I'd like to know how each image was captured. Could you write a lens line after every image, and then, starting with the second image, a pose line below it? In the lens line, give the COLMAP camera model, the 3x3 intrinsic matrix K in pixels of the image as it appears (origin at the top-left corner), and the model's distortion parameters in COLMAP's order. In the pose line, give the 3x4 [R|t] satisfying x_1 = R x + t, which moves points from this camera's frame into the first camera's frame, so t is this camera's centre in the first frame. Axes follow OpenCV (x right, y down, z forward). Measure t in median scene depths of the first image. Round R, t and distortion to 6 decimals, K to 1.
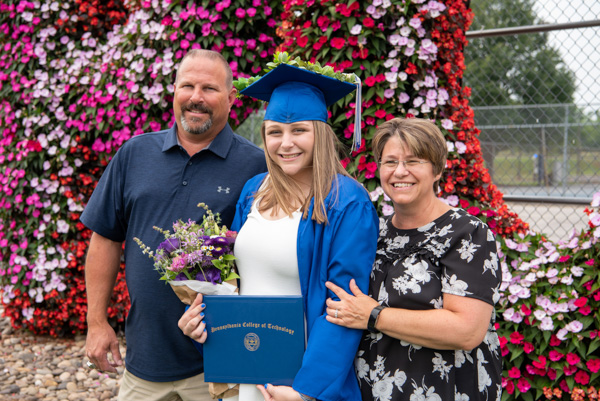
lens RADIAL K [[888.8, 0, 304.8], [0, 888.8, 201.2], [0, 0, 1]] dist [0.208775, 0.000000]
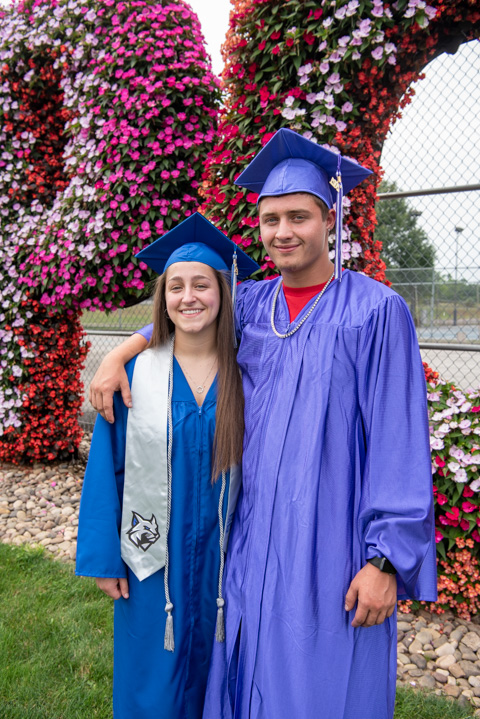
lens RADIAL K [[624.9, 0, 243.8], [0, 624.9, 358.3], [0, 0, 1]] dist [-0.007348, 0.006395]
pose [[0.999982, -0.005212, -0.002940, 0.020831], [0.005306, 0.999440, 0.033048, -0.012742], [0.002766, -0.033063, 0.999449, 0.216329]]
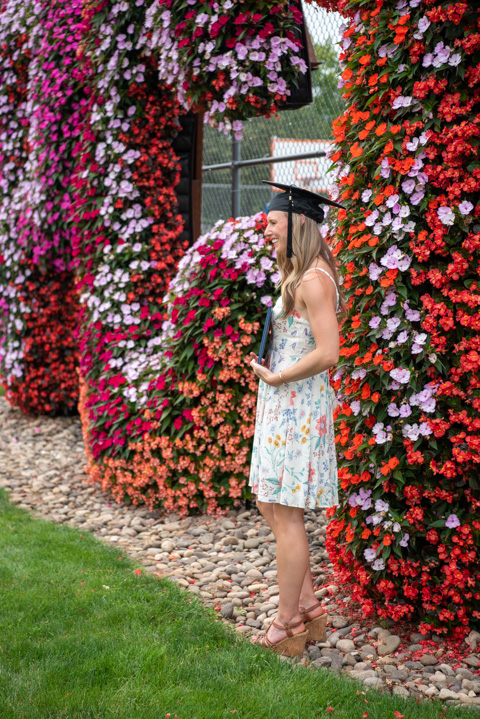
lens RADIAL K [[1436.4, 0, 238.0], [0, 1436.4, 360.7], [0, 0, 1]] dist [0.355361, 0.000000]
pose [[0.834555, 0.037276, -0.549662, 1.081414], [-0.018300, 0.999033, 0.039965, -0.007186], [0.550621, -0.023294, 0.834430, -0.489287]]
